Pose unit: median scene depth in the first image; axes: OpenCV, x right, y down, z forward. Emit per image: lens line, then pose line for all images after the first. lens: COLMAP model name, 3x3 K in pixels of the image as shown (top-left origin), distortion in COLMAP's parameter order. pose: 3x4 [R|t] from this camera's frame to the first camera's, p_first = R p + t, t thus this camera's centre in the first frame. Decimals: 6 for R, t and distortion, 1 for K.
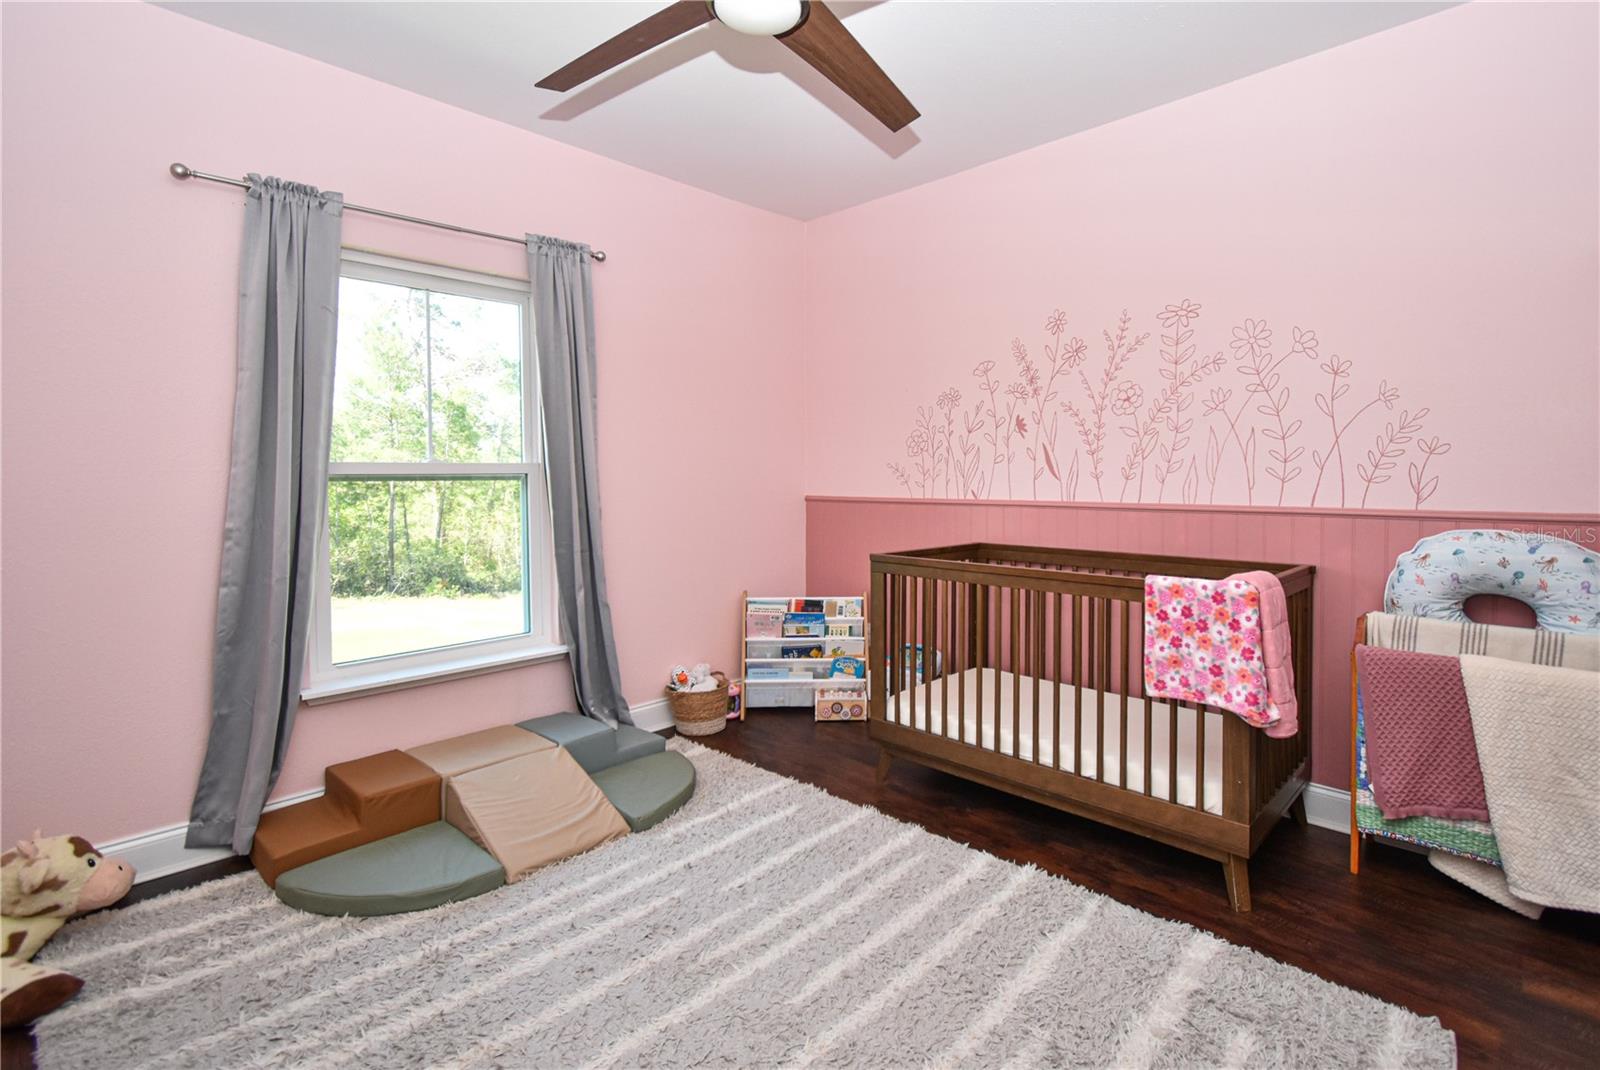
lens RADIAL K [[722.4, 0, 801.6], [0, 722.4, 499.1], [0, 0, 1]] dist [0.000016, 0.000089]
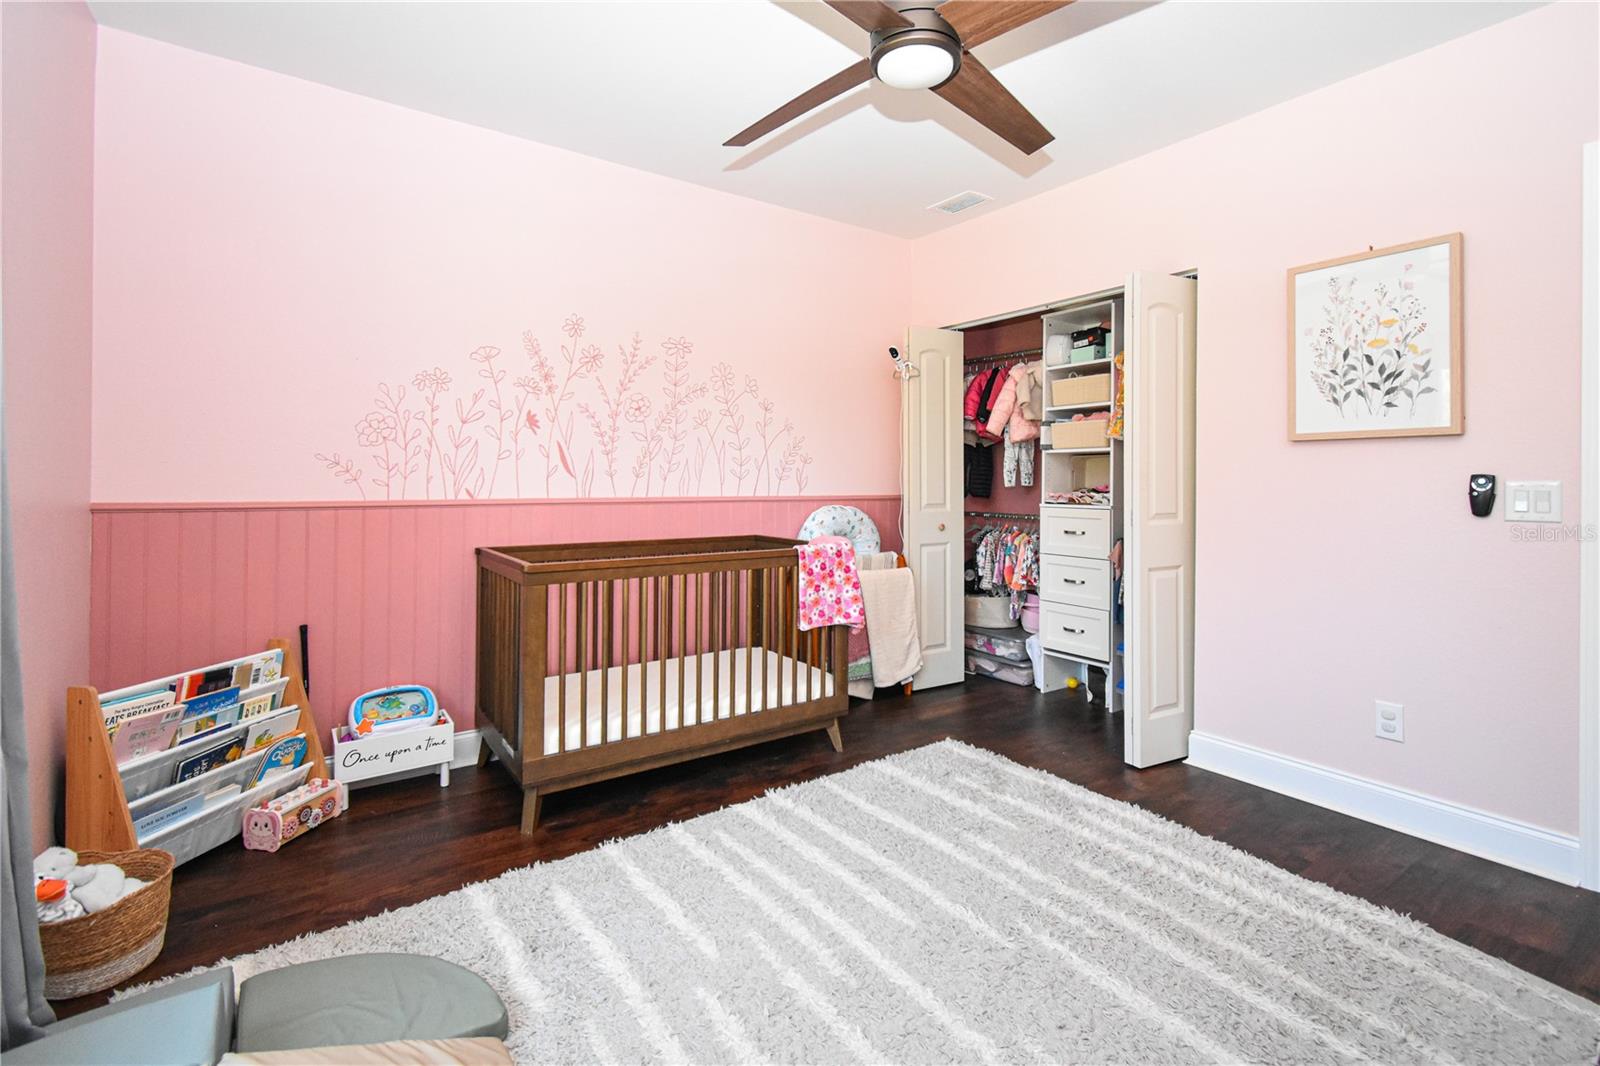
lens RADIAL K [[727.6, 0, 810.3], [0, 727.6, 481.3], [0, 0, 1]] dist [0.002541, 0.000292]
pose [[0.203710, -0.003340, 0.979025, -0.670105], [0.022638, 0.999743, -0.001299, -0.013325], [-0.978769, 0.022428, 0.203734, 0.506845]]
